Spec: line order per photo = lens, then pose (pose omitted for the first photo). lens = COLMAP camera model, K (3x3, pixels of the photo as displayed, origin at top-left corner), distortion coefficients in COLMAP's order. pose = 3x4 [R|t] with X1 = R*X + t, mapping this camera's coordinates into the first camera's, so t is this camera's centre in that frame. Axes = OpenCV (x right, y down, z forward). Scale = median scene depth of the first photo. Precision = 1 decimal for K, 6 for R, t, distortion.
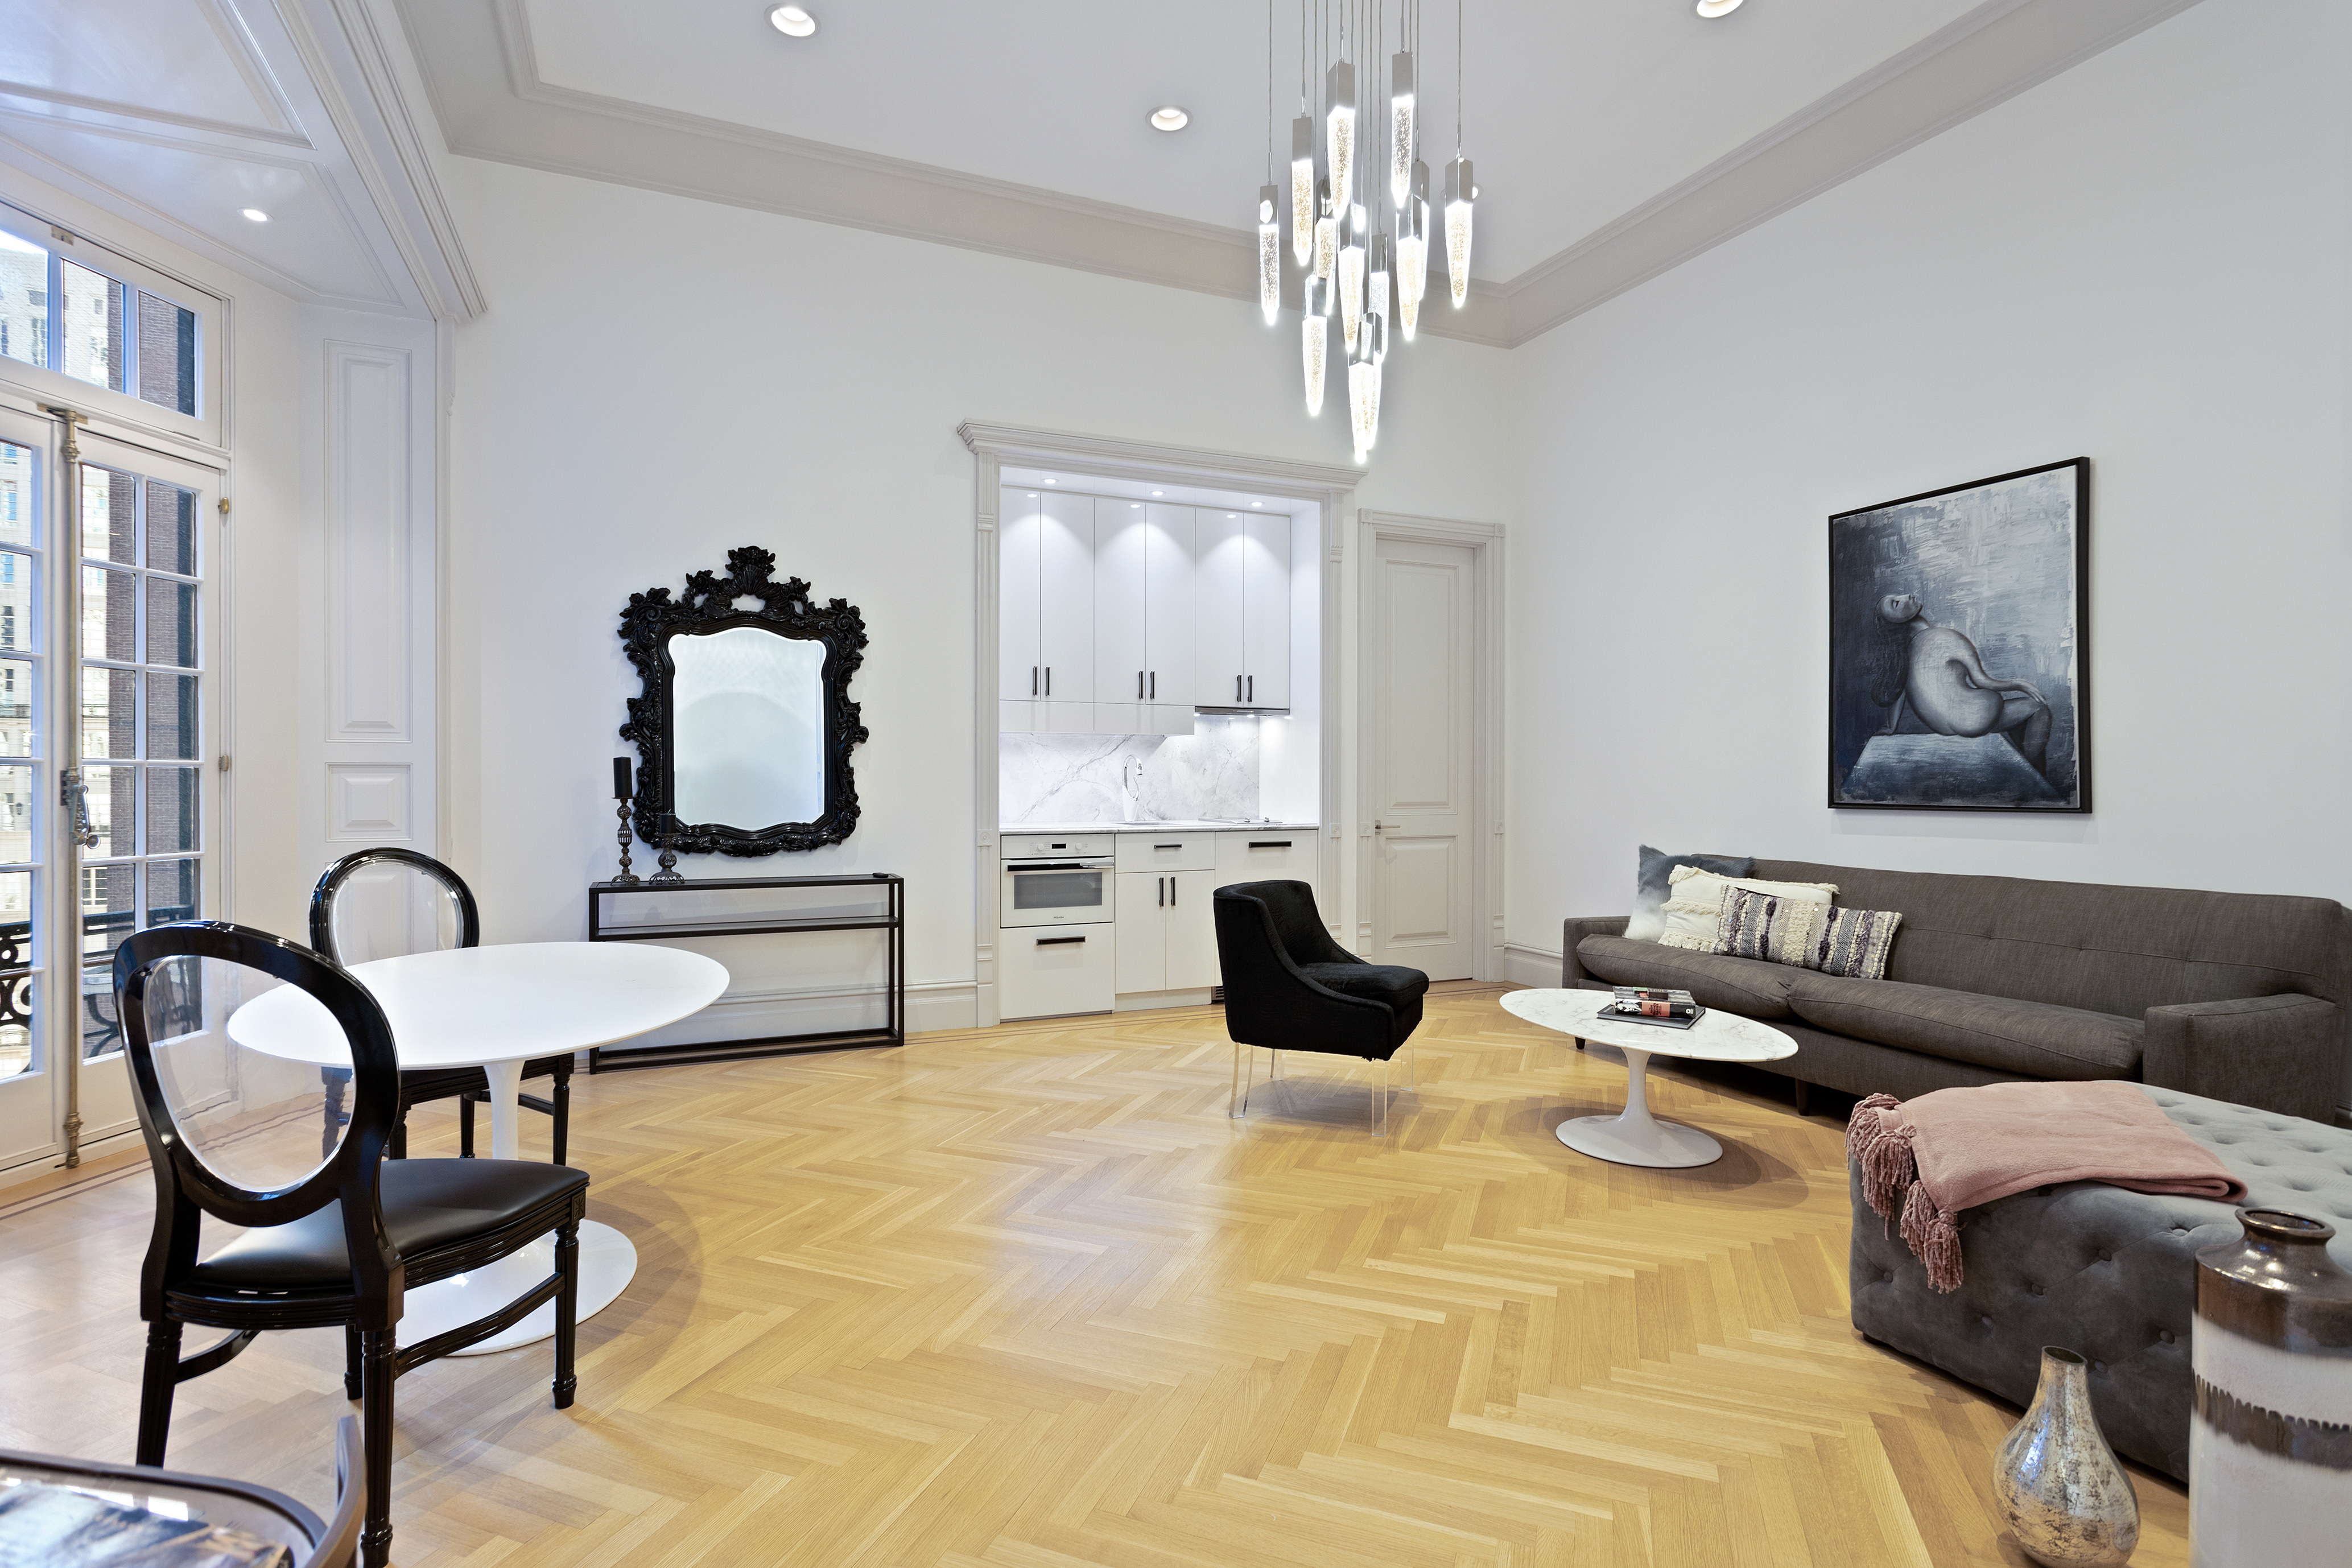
lens RADIAL K [[1184.1, 0, 1176.0], [0, 1184.1, 784.0], [0, 0, 1]] dist [-0.002175, -0.000550]
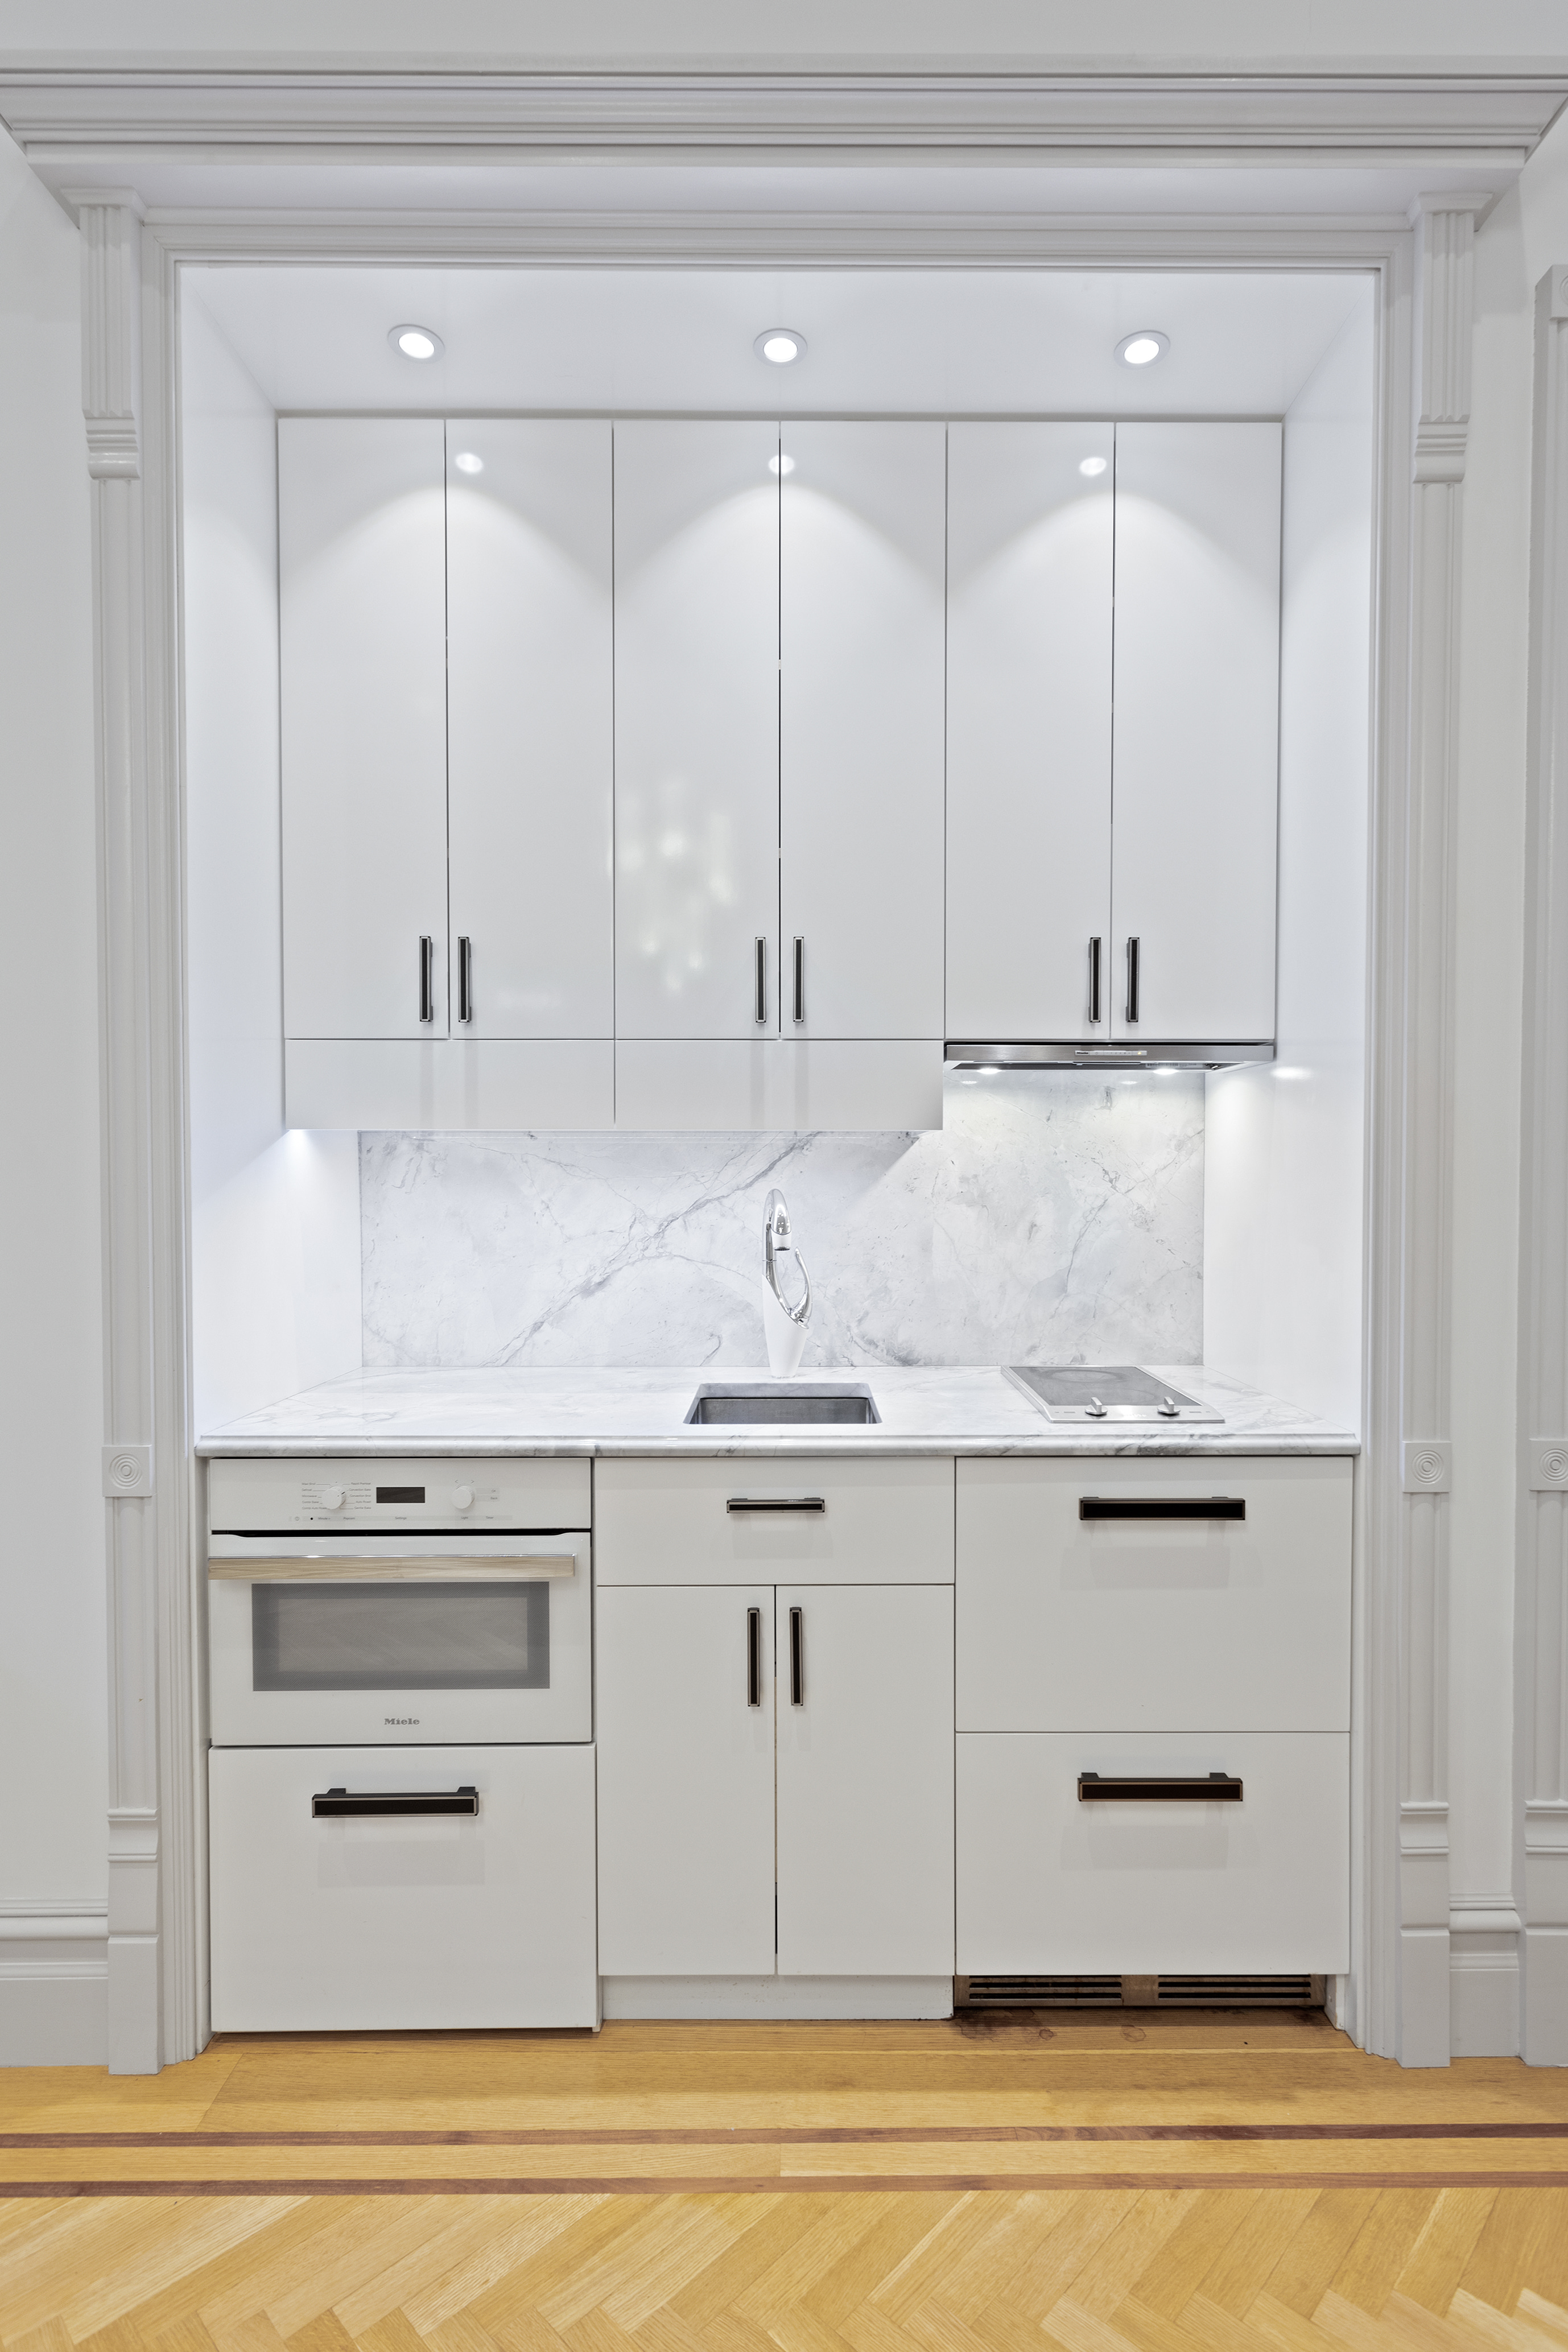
lens RADIAL K [[1184.1, 0, 794.3], [0, 1184.1, 1207.1], [0, 0, 1]] dist [-0.002175, -0.000550]
pose [[0.916023, 0.005492, -0.401087, 0.131834], [0.000975, 0.999873, 0.015918, -0.030543], [0.401124, -0.014973, 0.915902, 0.831726]]
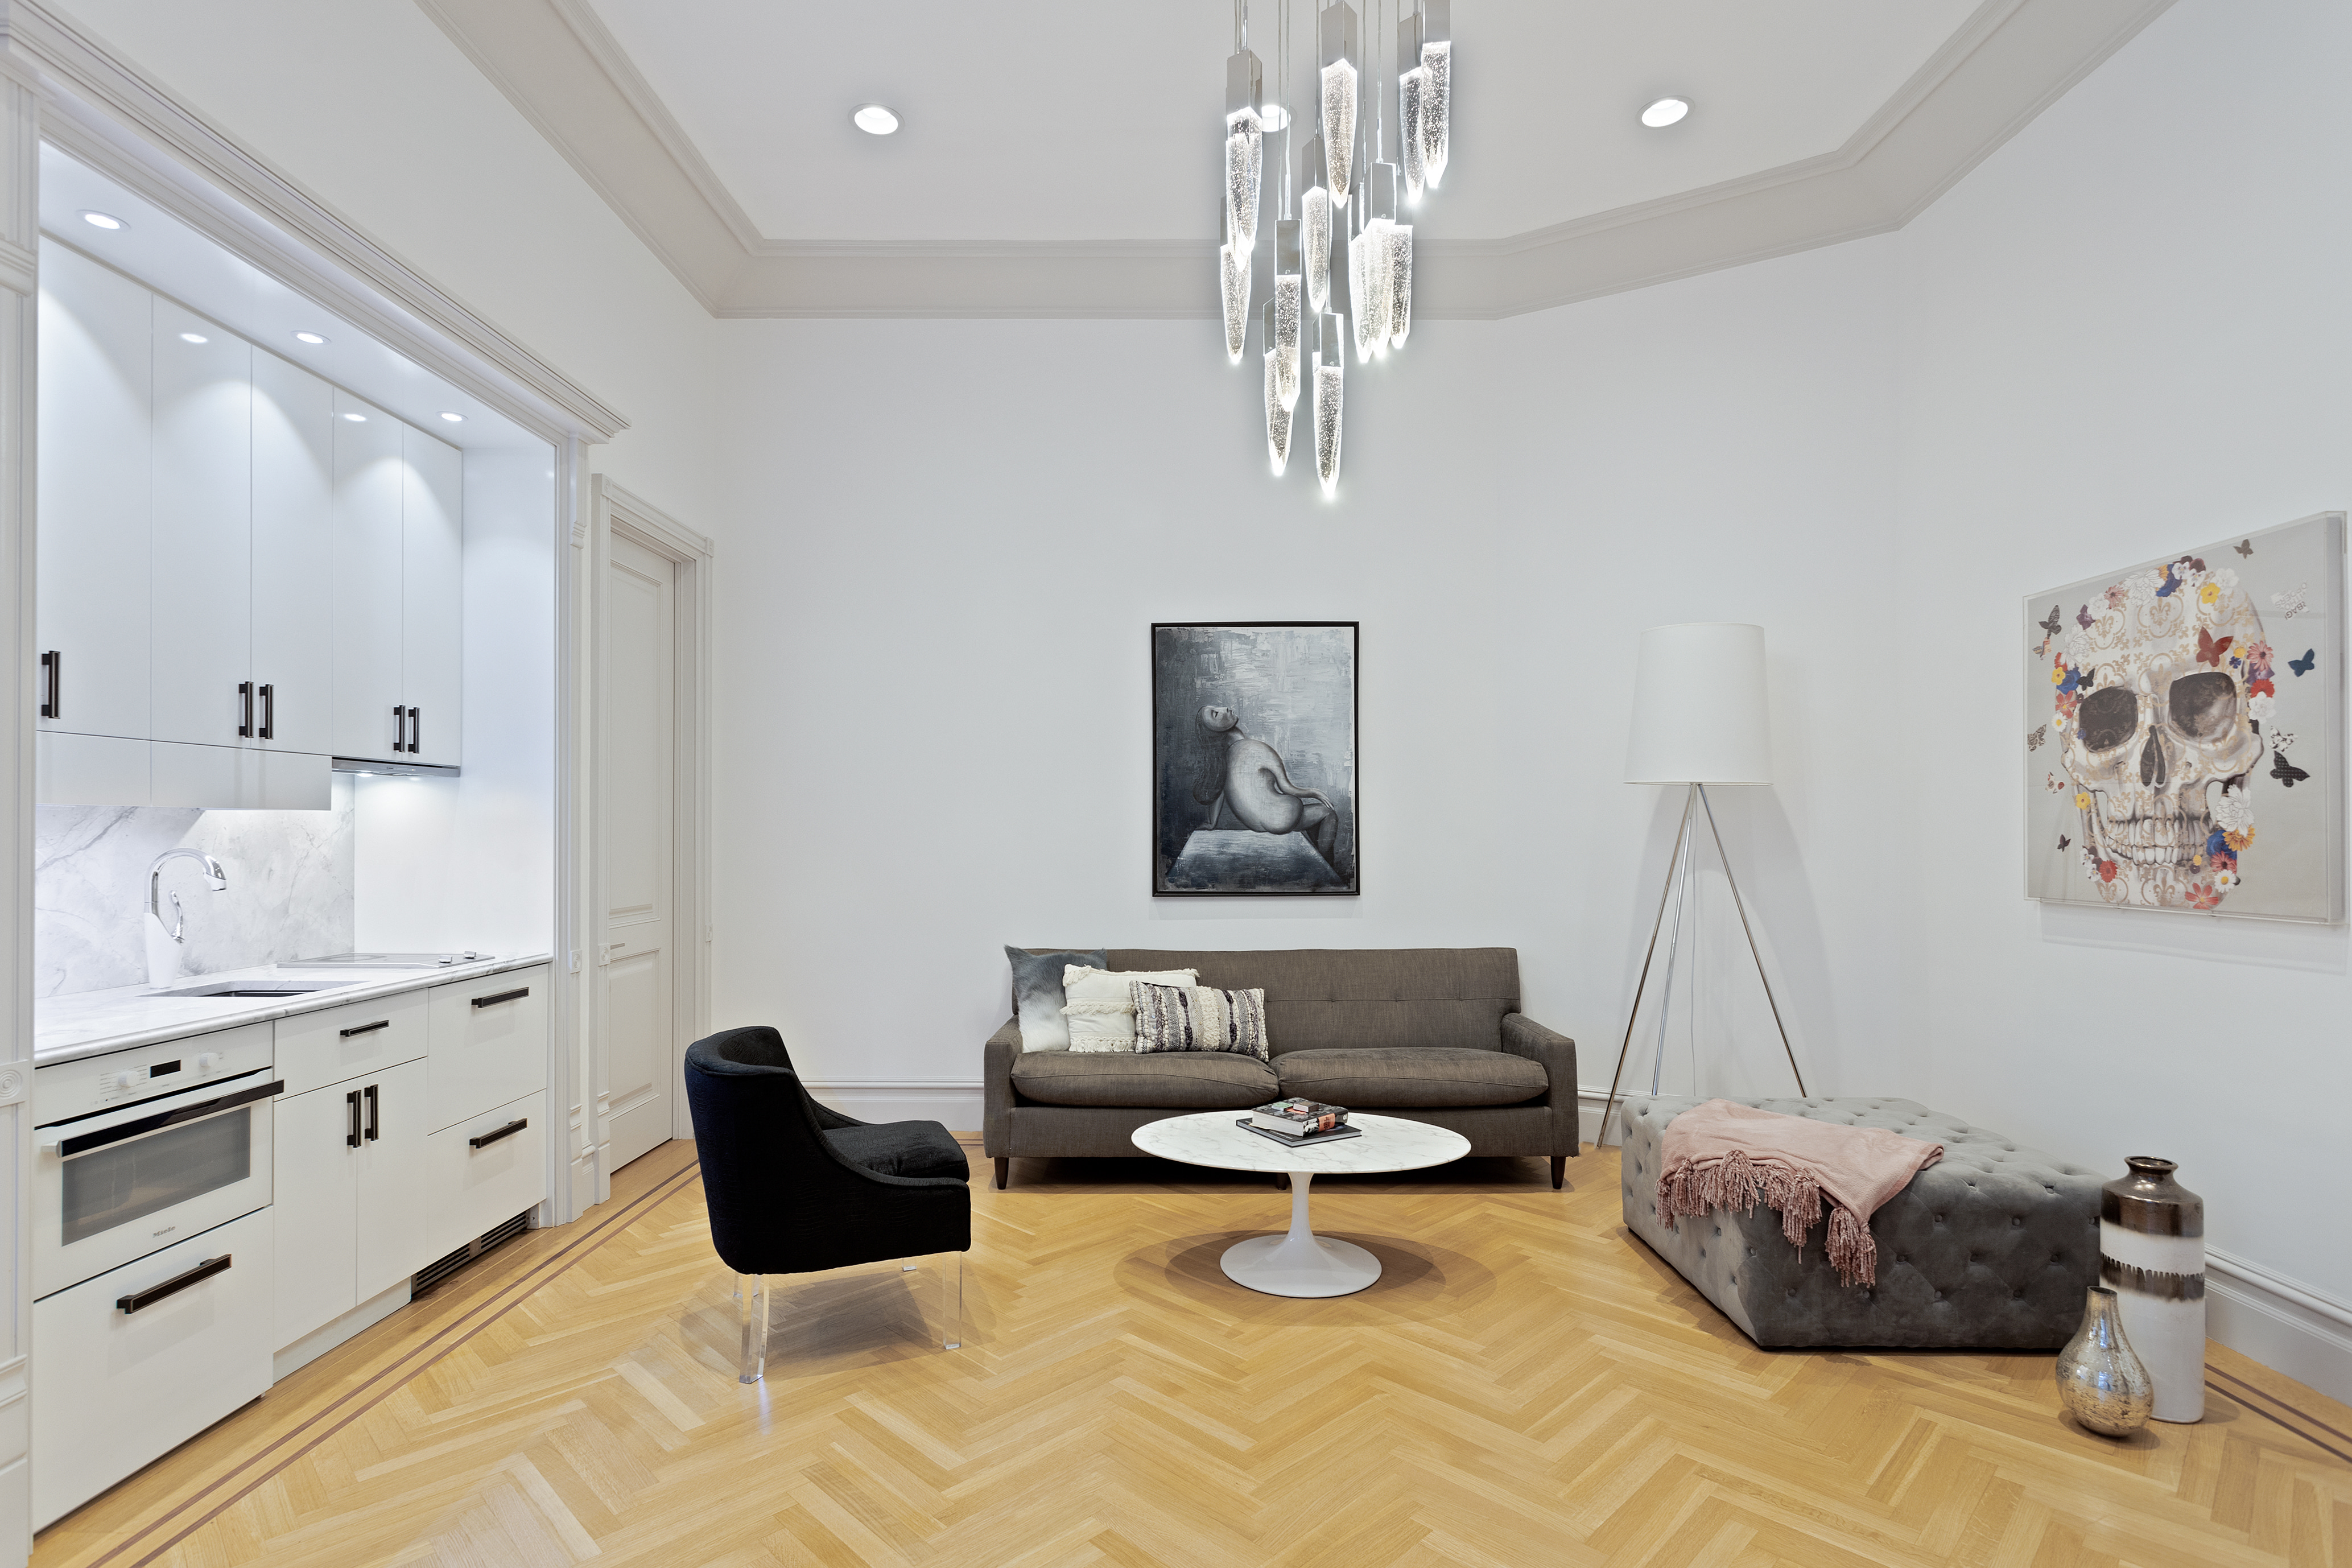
lens RADIAL K [[1160.0, 0, 1213.4], [0, 1160.0, 822.6], [0, 0, 1]] dist [-0.002417, -0.000174]
pose [[0.390088, 0.004255, 0.920768, -0.376176], [0.002342, 0.999982, -0.005613, -0.038803], [-0.920775, 0.004346, 0.390071, 0.520581]]
